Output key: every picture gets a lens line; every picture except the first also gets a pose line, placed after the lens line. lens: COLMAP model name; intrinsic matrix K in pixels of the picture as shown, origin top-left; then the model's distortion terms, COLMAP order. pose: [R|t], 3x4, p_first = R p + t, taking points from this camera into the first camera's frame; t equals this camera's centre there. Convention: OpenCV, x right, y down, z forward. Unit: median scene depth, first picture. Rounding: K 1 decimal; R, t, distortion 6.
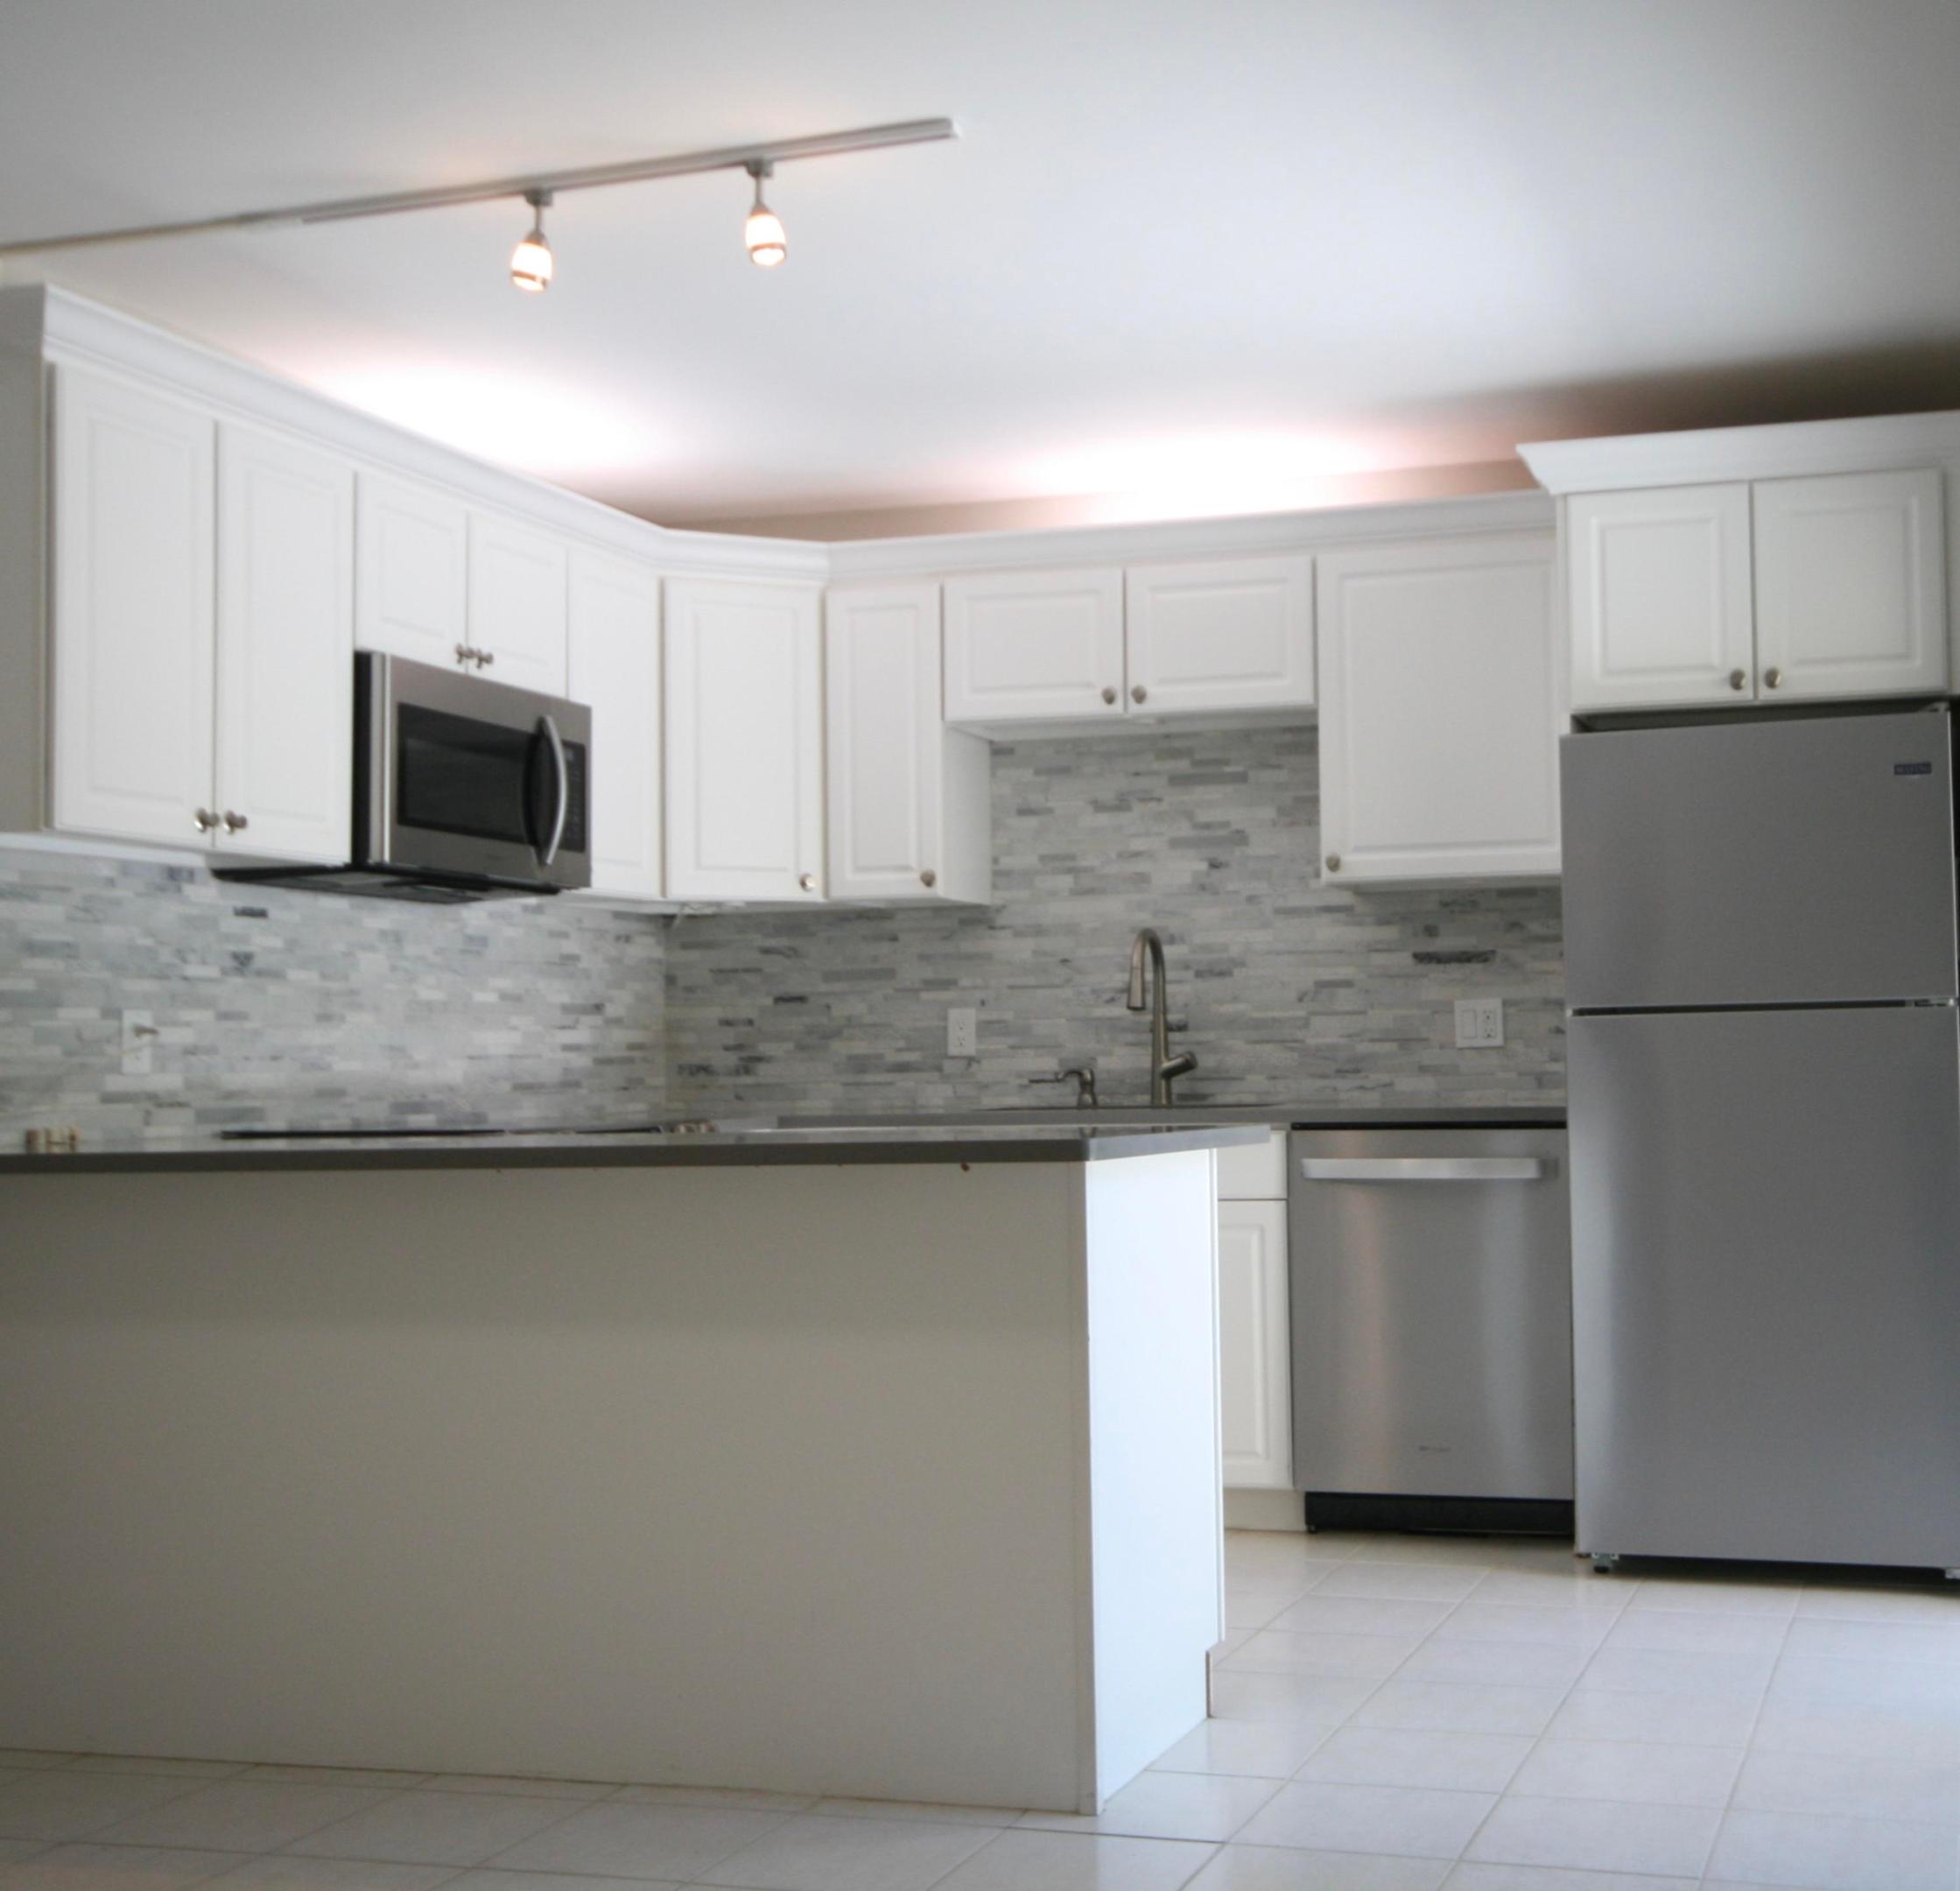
lens RADIAL K [[2543.0, 0, 1257.1], [0, 2543.0, 946.8], [0, 0, 1]] dist [0.005162, 0.048403]
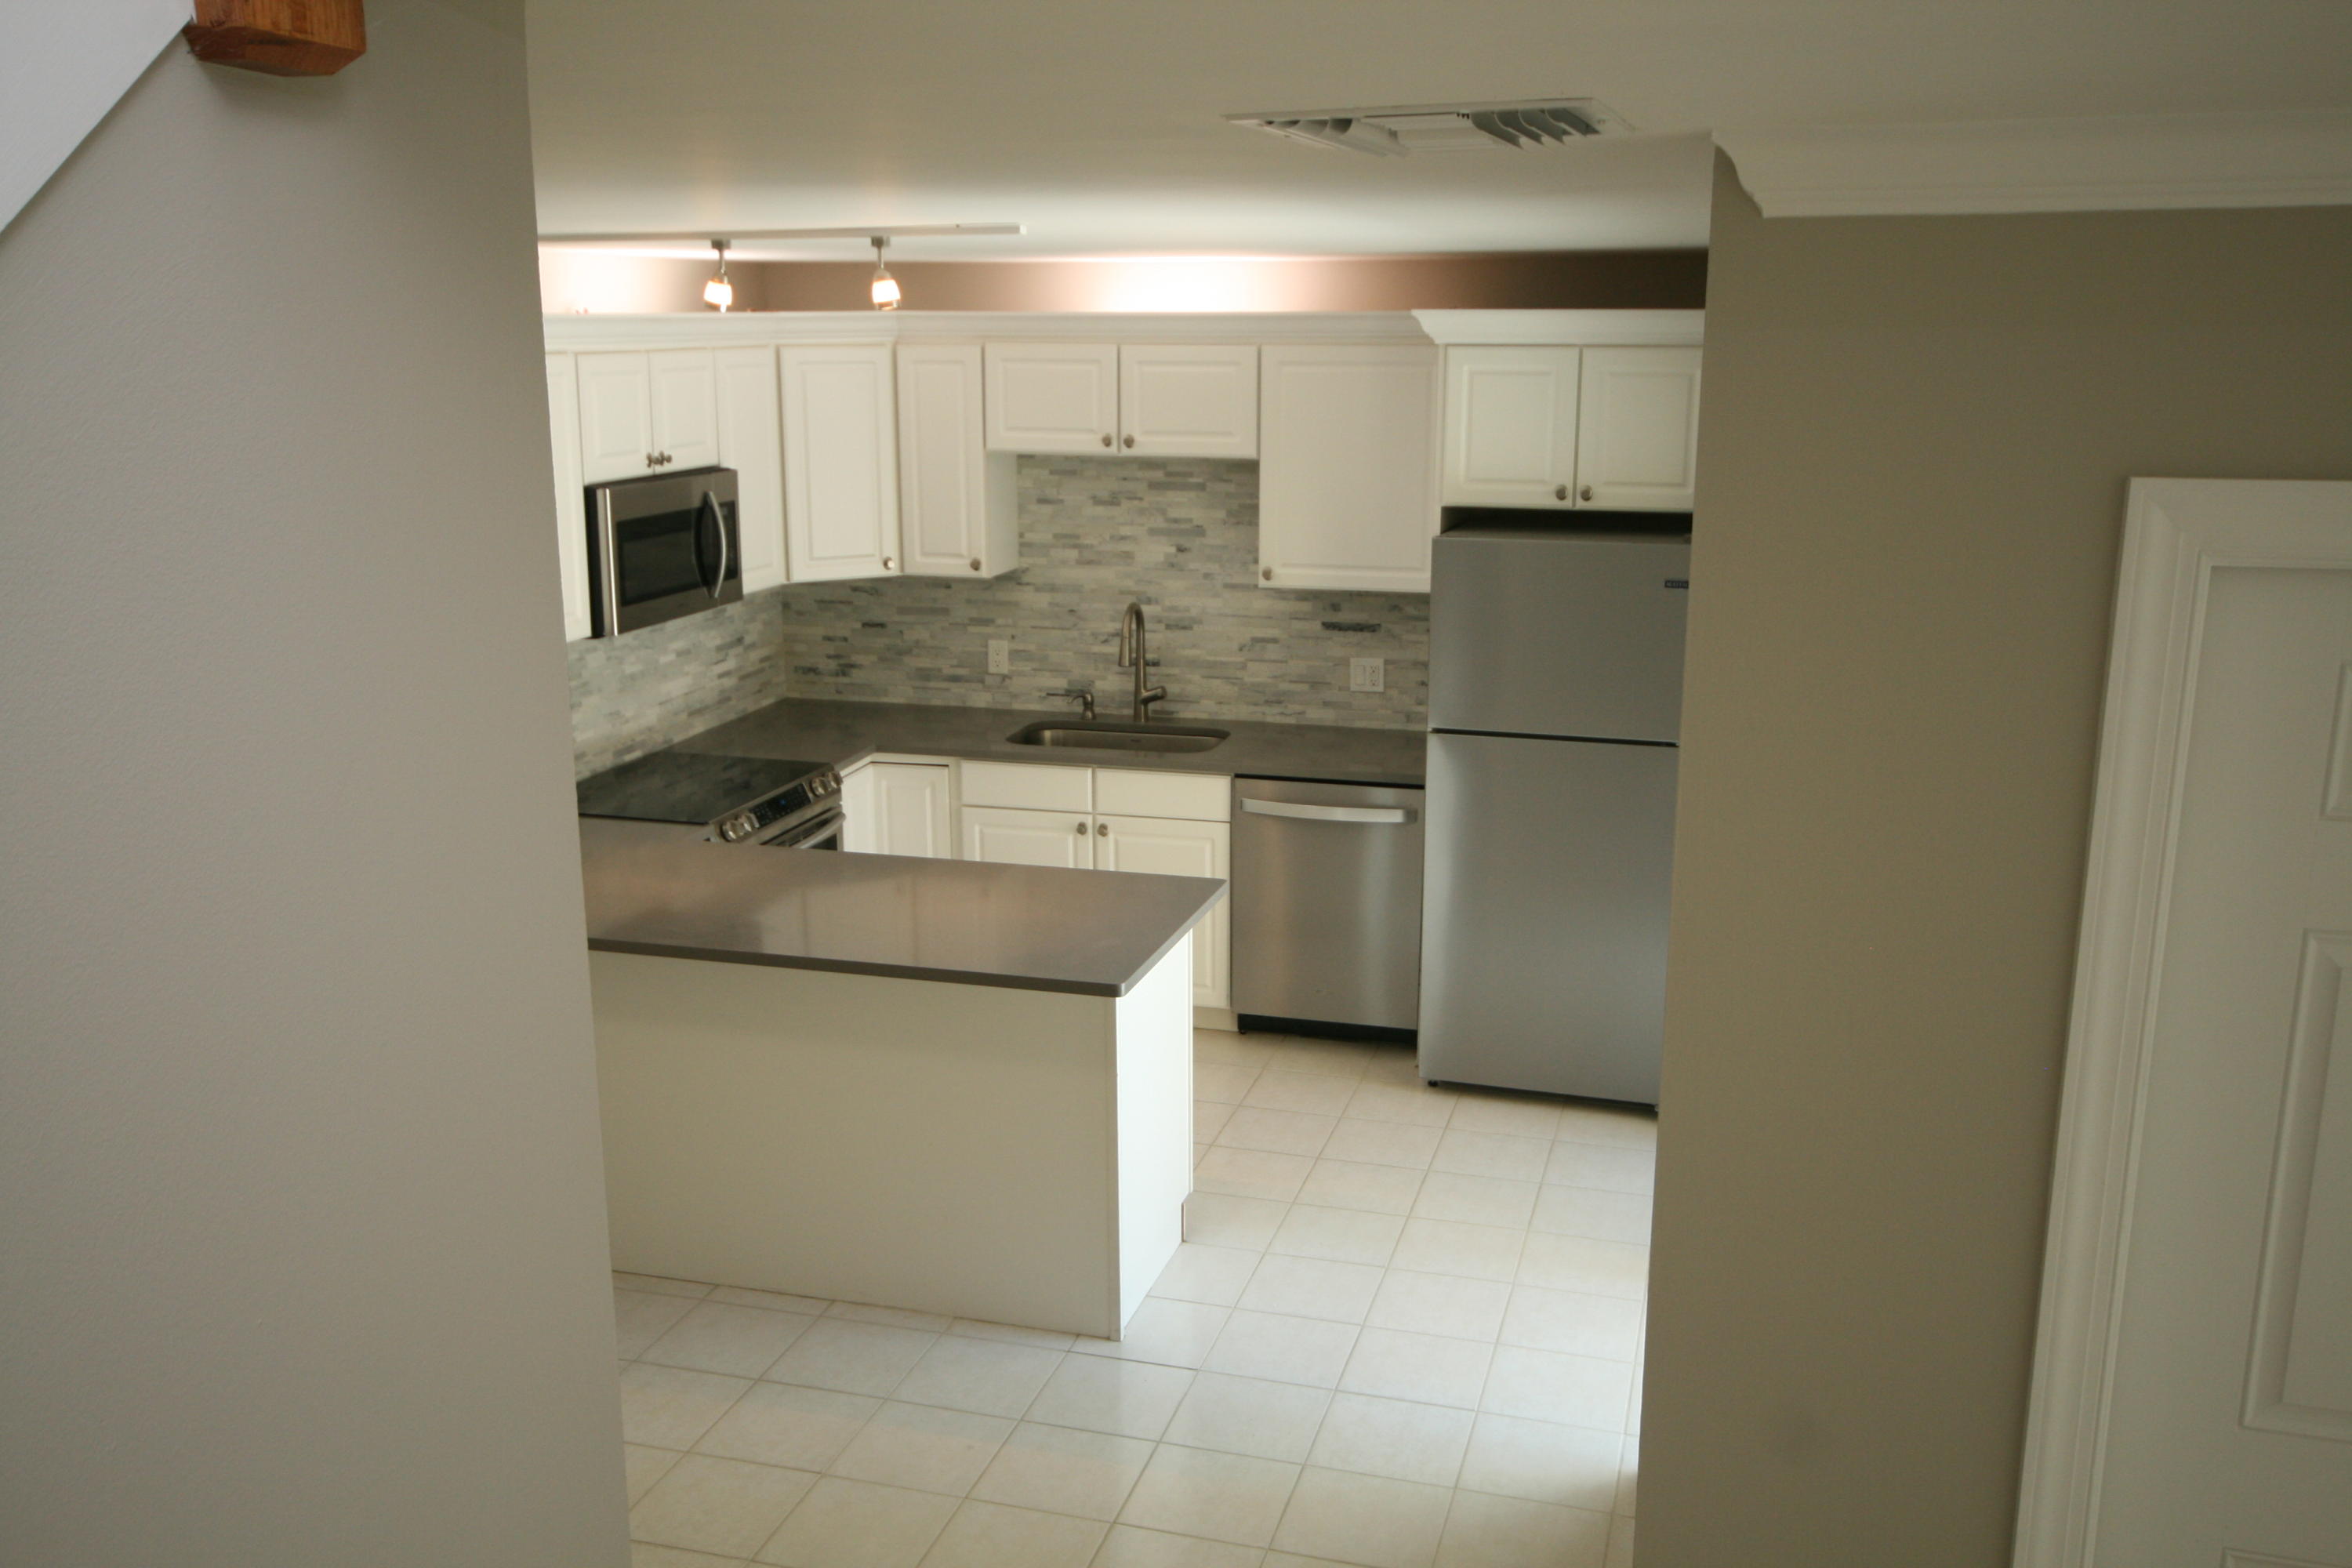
lens RADIAL K [[2056.0, 0, 1174.0], [0, 2056.0, 810.5], [0, 0, 1]] dist [0.000656, 0.000905]
pose [[0.999883, 0.015315, 0.000642, -0.019727], [-0.014869, 0.958922, 0.283280, -0.221307], [0.003723, -0.283256, 0.959037, -0.118478]]
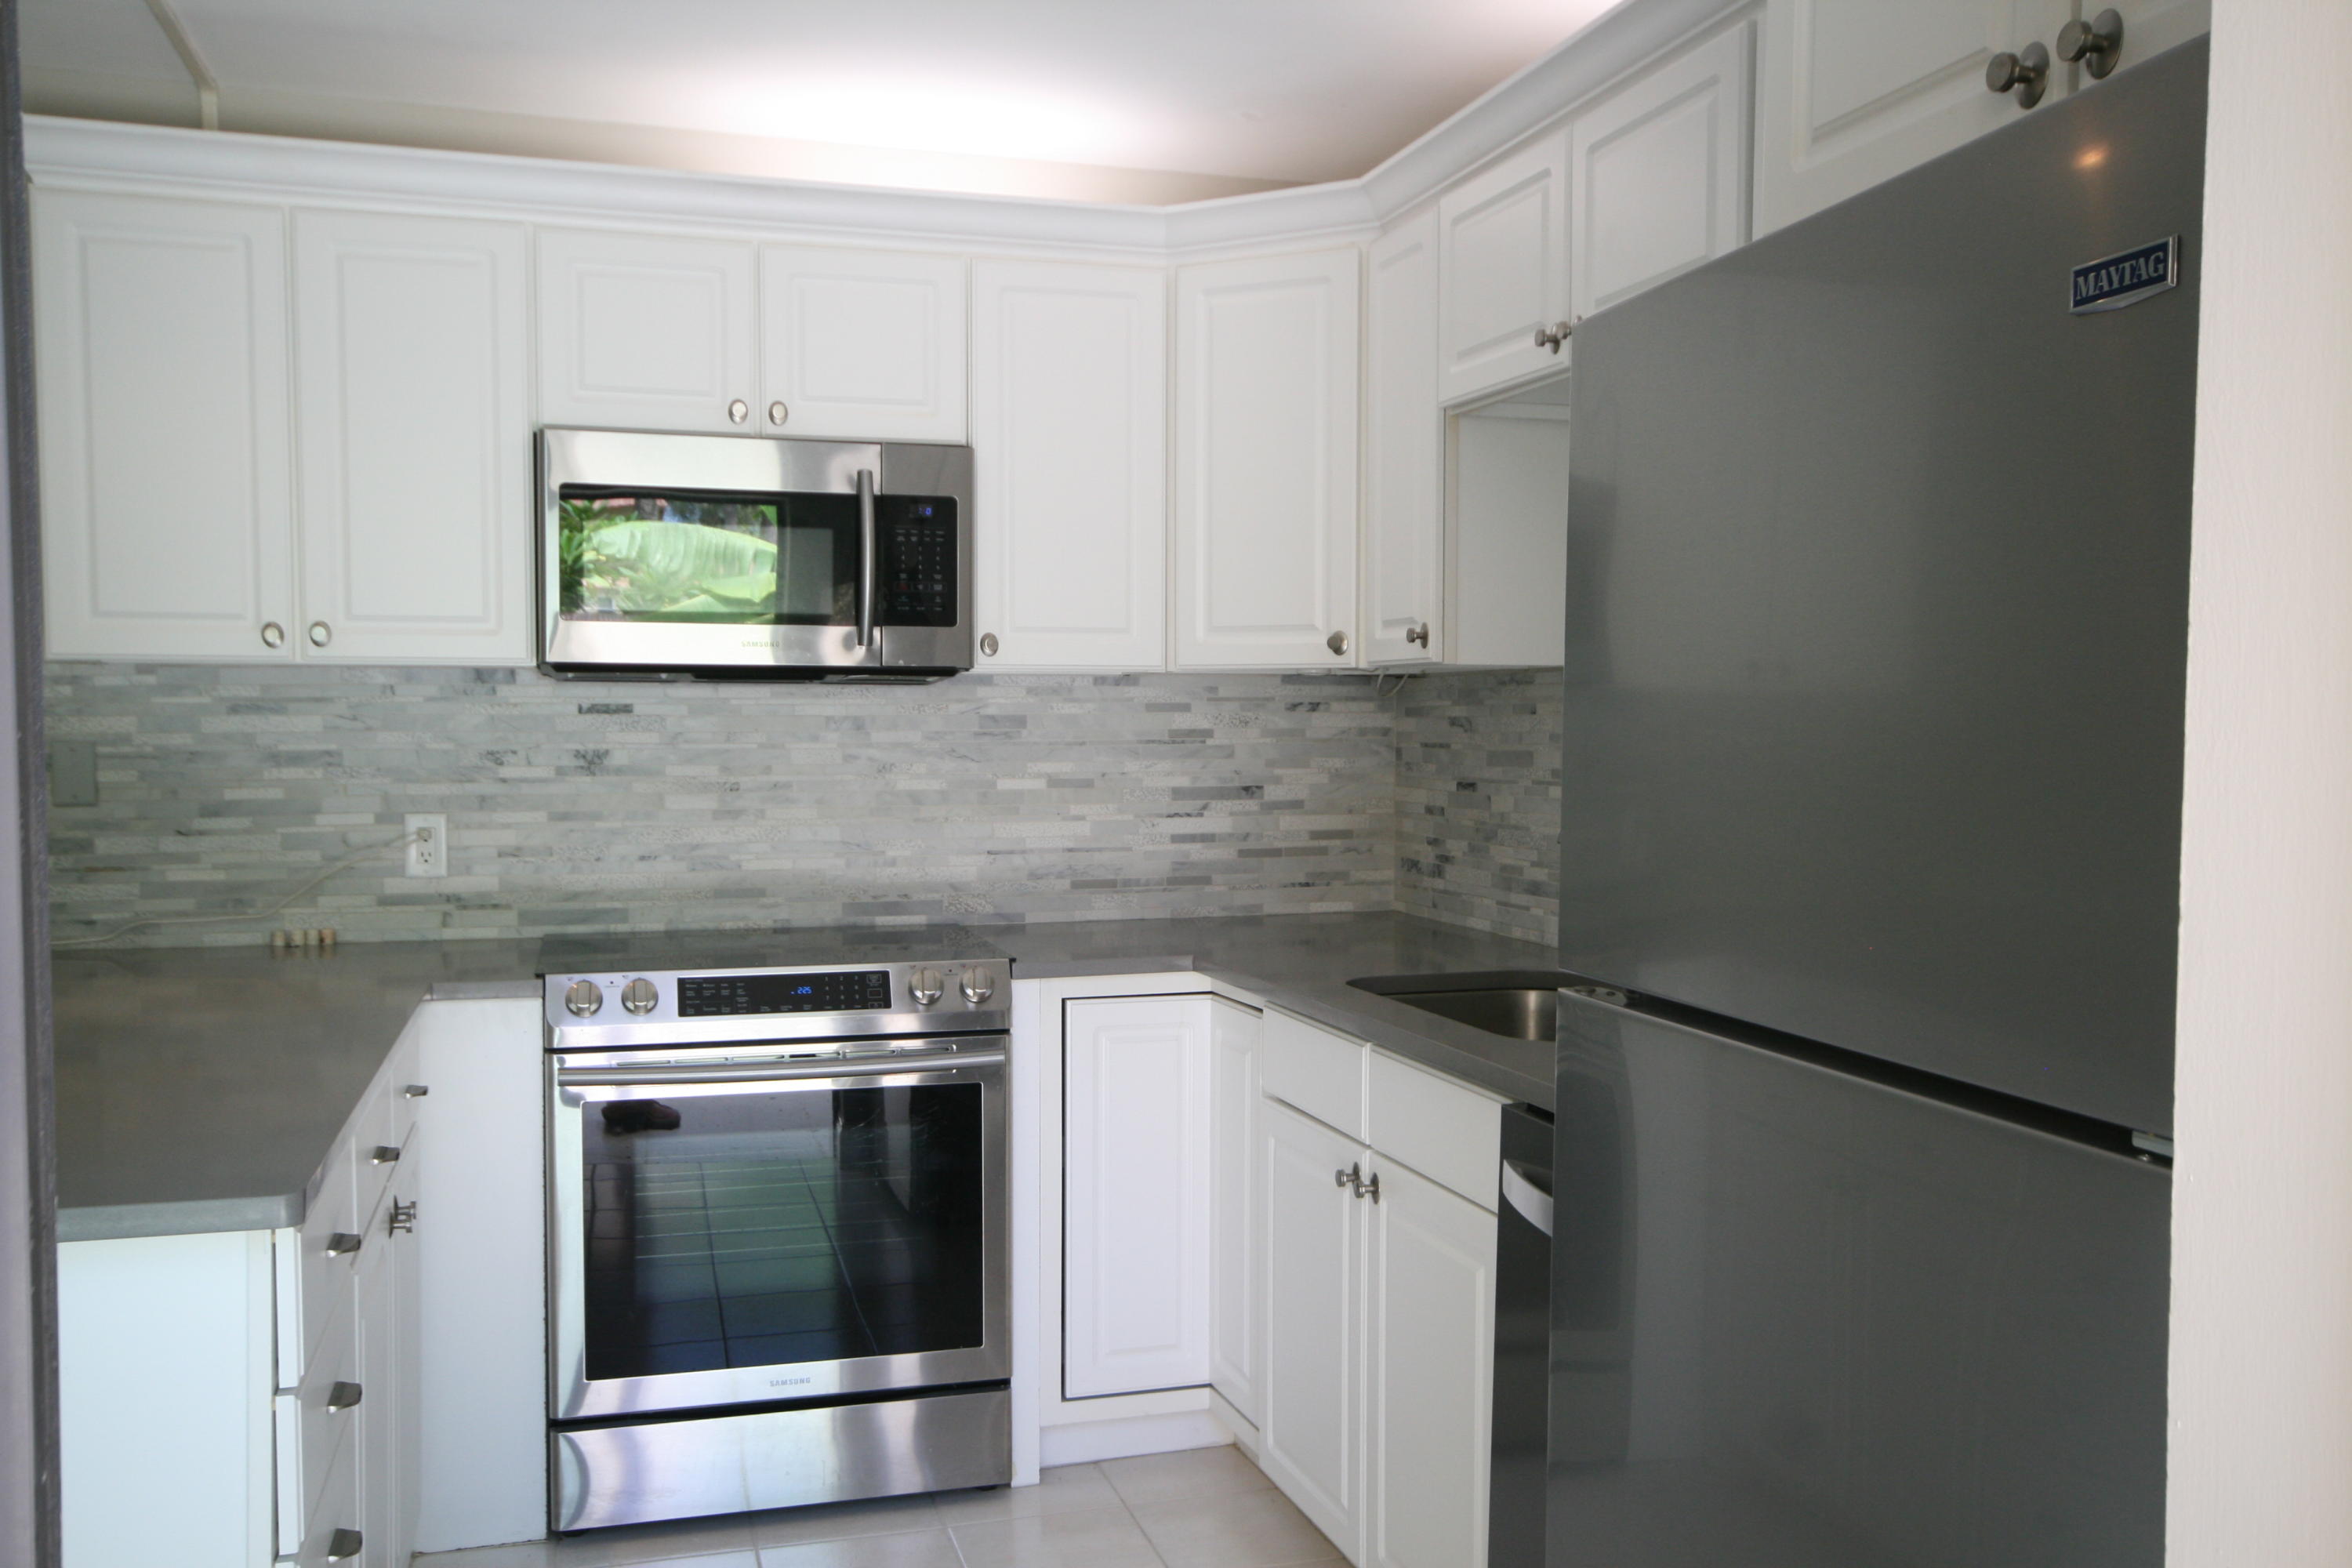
lens RADIAL K [[2056.0, 0, 1174.0], [0, 2056.0, 810.5], [0, 0, 1]] dist [0.000656, 0.000905]
pose [[0.532386, 0.056226, -0.844632, 0.323744], [0.028079, 0.996070, 0.084006, -0.029156], [0.846036, -0.068441, 0.528715, 0.645362]]
